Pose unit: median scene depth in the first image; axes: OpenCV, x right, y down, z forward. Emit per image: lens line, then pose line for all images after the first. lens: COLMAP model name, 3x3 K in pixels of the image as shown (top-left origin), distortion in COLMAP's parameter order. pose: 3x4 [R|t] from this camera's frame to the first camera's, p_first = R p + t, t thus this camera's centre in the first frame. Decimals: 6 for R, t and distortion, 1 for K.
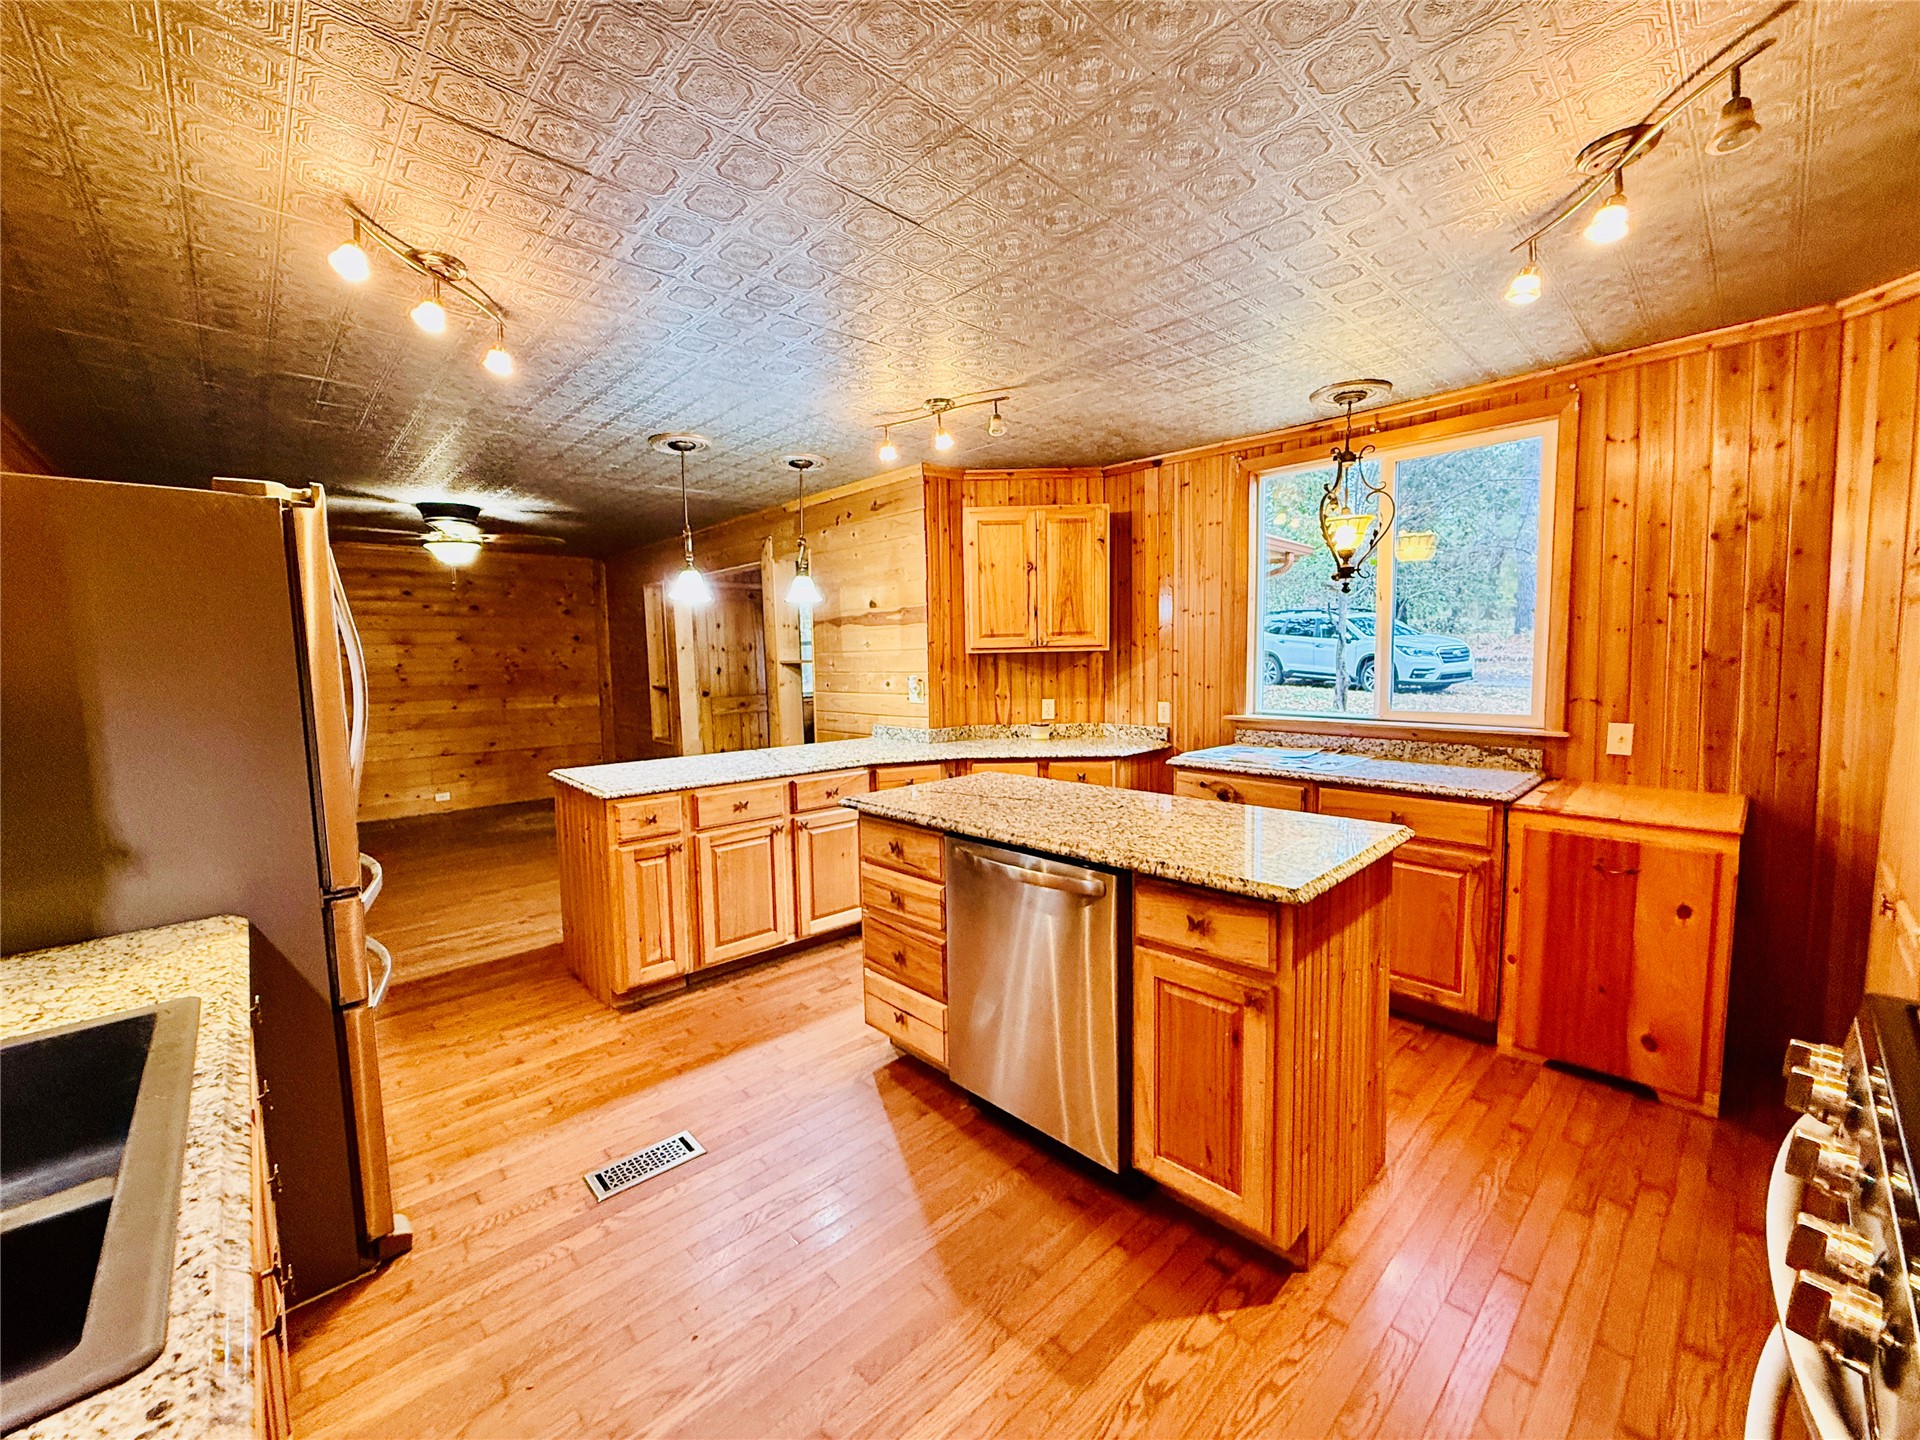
lens RADIAL K [[765.8, 0, 951.9], [0, 765.8, 721.1], [0, 0, 1]] dist [0.002835, -0.000536]
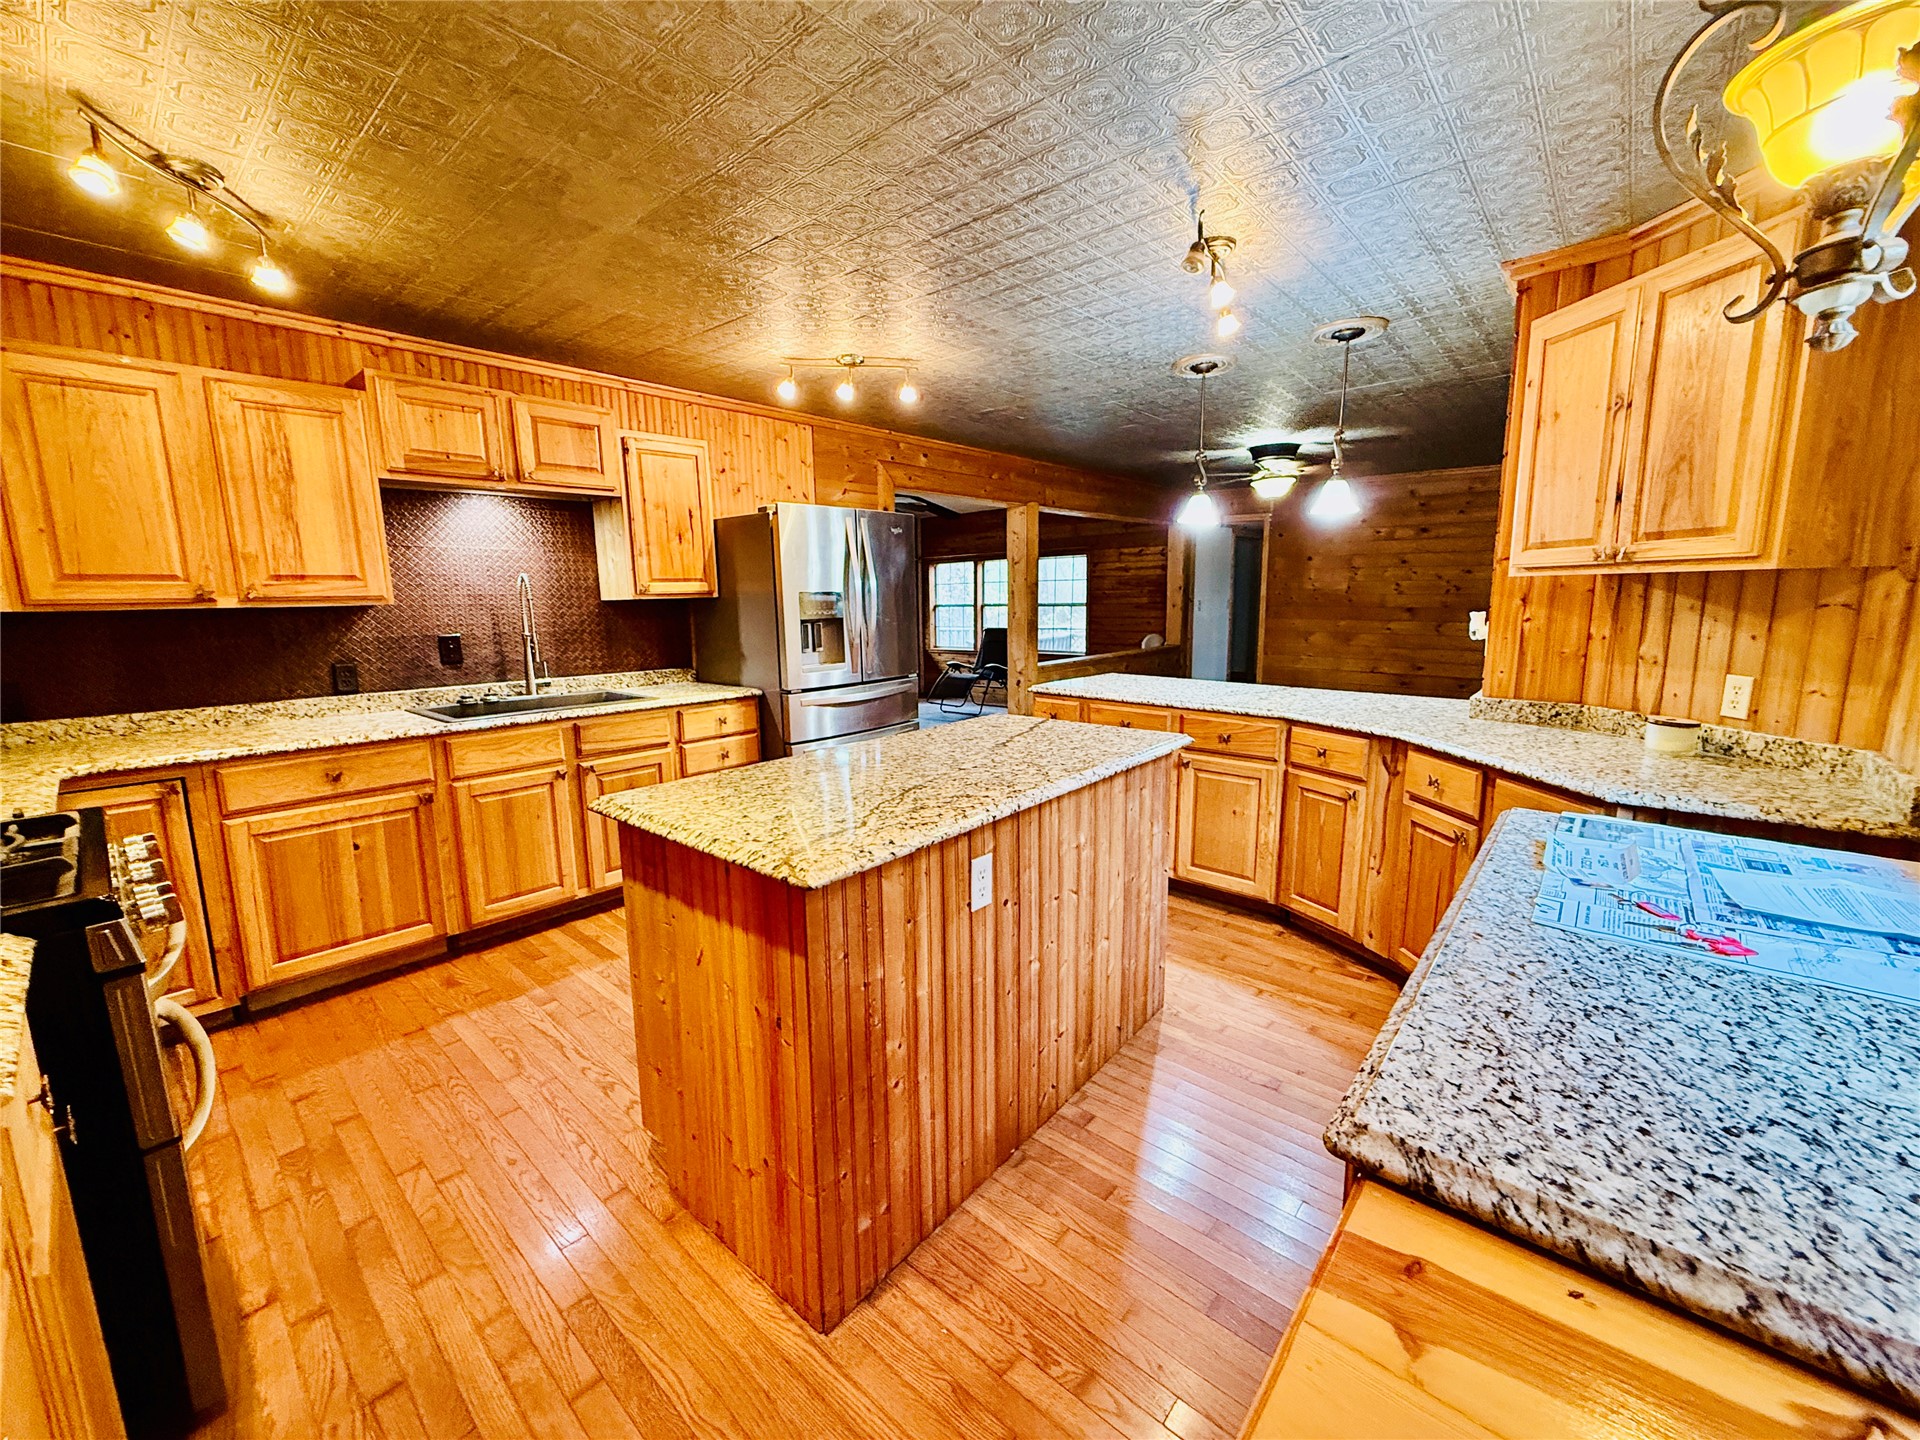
lens RADIAL K [[765.8, 0, 956.9], [0, 765.8, 725.1], [0, 0, 1]] dist [0.002835, -0.000536]
pose [[0.106045, 0.186903, -0.976638, 0.774793], [-0.082128, 0.980467, 0.178718, -0.062127], [0.990964, 0.061258, 0.119324, 0.678381]]
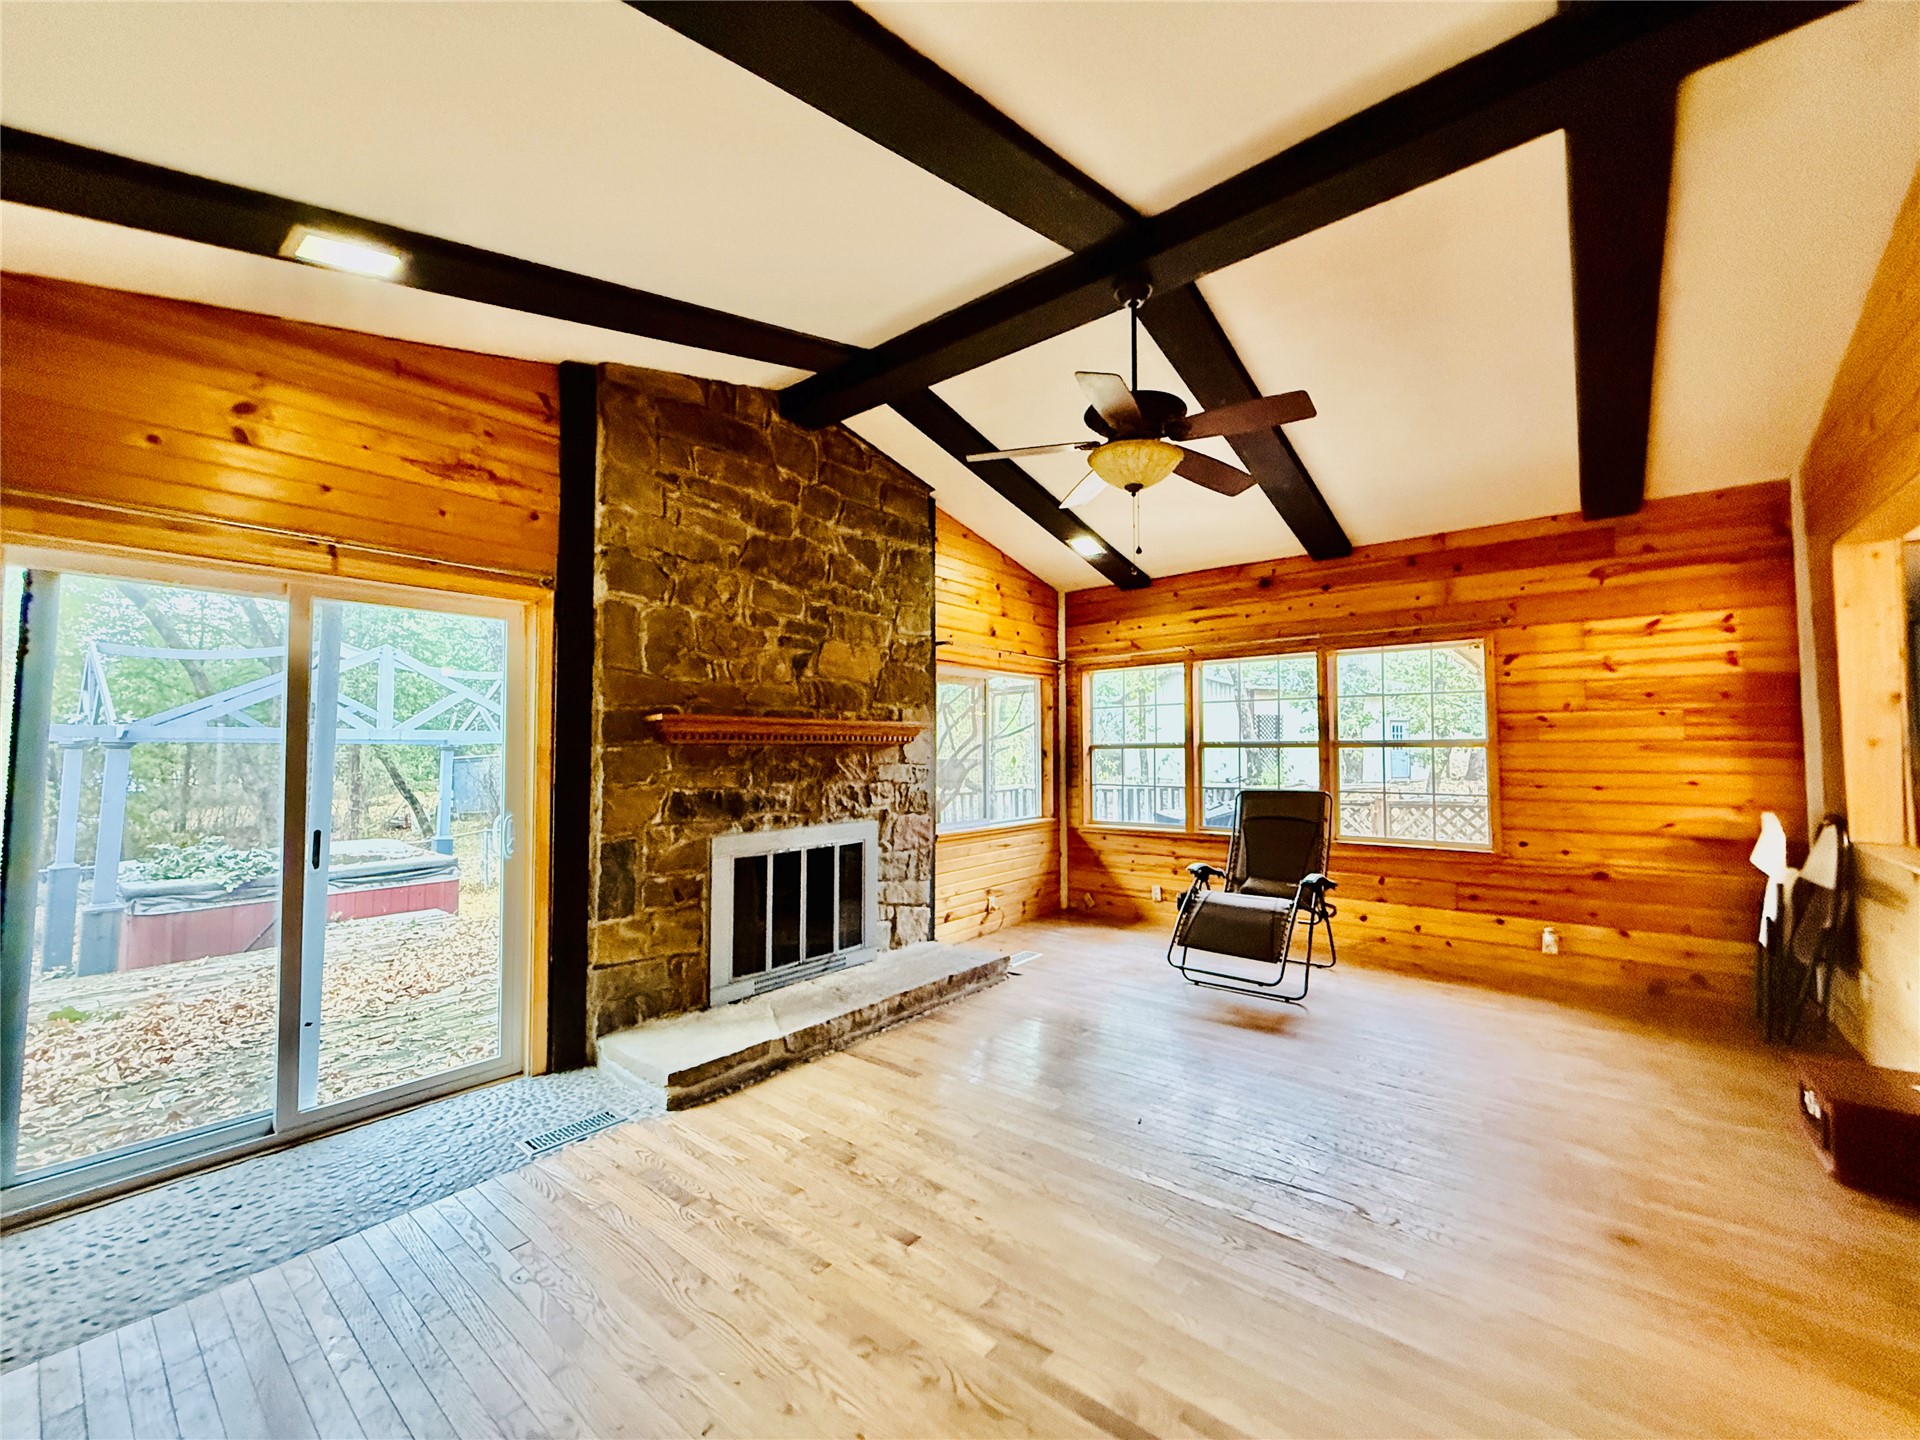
lens RADIAL K [[765.8, 0, 948.2], [0, 765.8, 715.0], [0, 0, 1]] dist [0.002835, -0.000536]
pose [[0.128759, -0.012569, -0.991596, -1.023145], [-0.087766, 0.995851, -0.024019, 0.043774], [0.987785, 0.090121, 0.127122, 0.343003]]
